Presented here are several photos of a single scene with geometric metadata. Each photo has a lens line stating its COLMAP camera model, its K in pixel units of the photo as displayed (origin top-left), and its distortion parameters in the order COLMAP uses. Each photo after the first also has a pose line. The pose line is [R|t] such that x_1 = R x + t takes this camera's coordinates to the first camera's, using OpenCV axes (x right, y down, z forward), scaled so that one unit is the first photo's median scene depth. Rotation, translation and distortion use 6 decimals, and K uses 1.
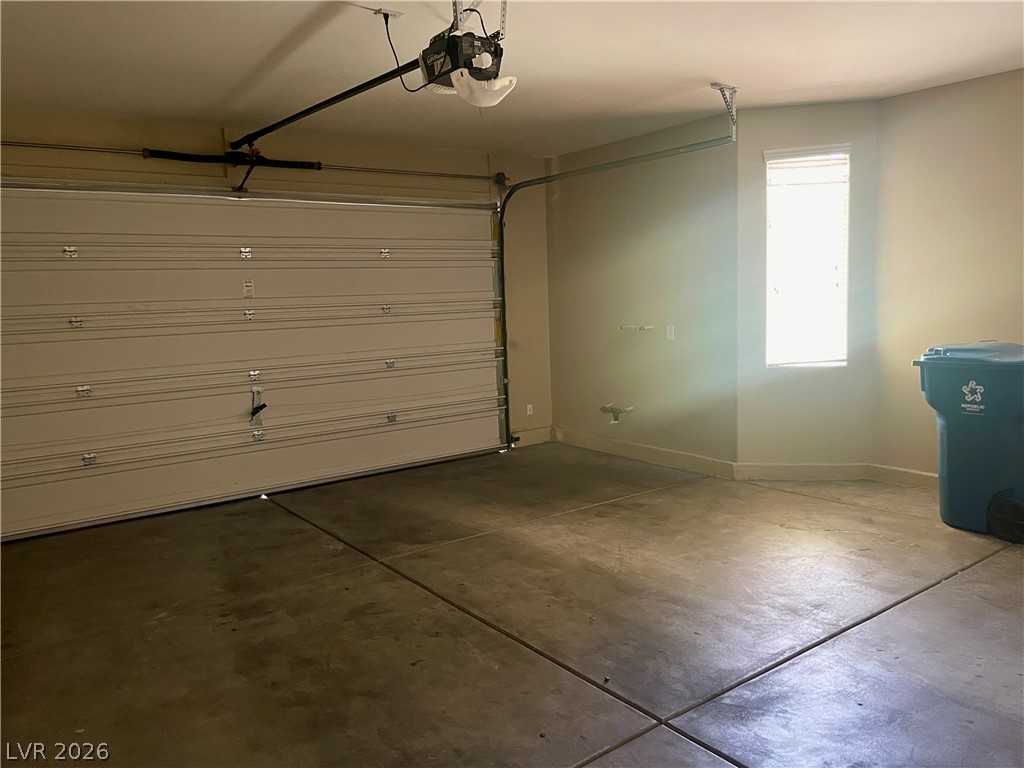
lens RADIAL K [[775.5, 0, 512.3], [0, 775.5, 384.2], [0, 0, 1]] dist [0.075450, -0.096937]
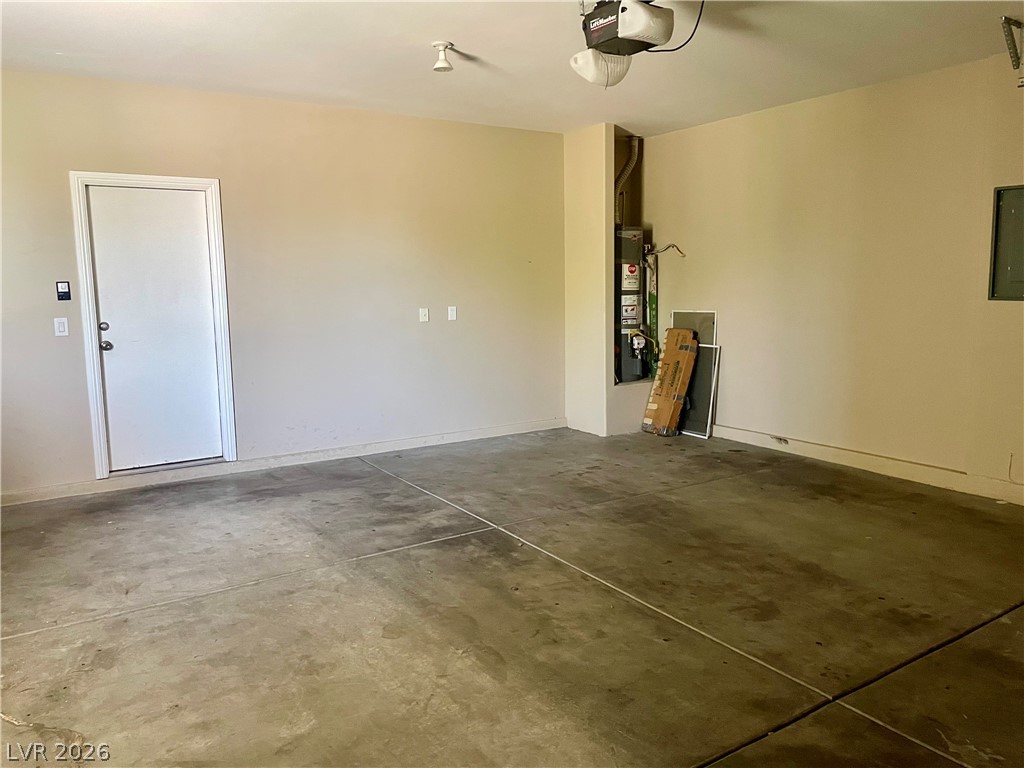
lens RADIAL K [[775.5, 0, 511.3], [0, 775.5, 382.6], [0, 0, 1]] dist [0.075450, -0.096937]
pose [[-0.997497, 0.042452, 0.056550, 0.036648], [0.055219, 0.967197, 0.247954, -0.207612], [-0.044169, 0.250456, -0.967120, 1.835275]]
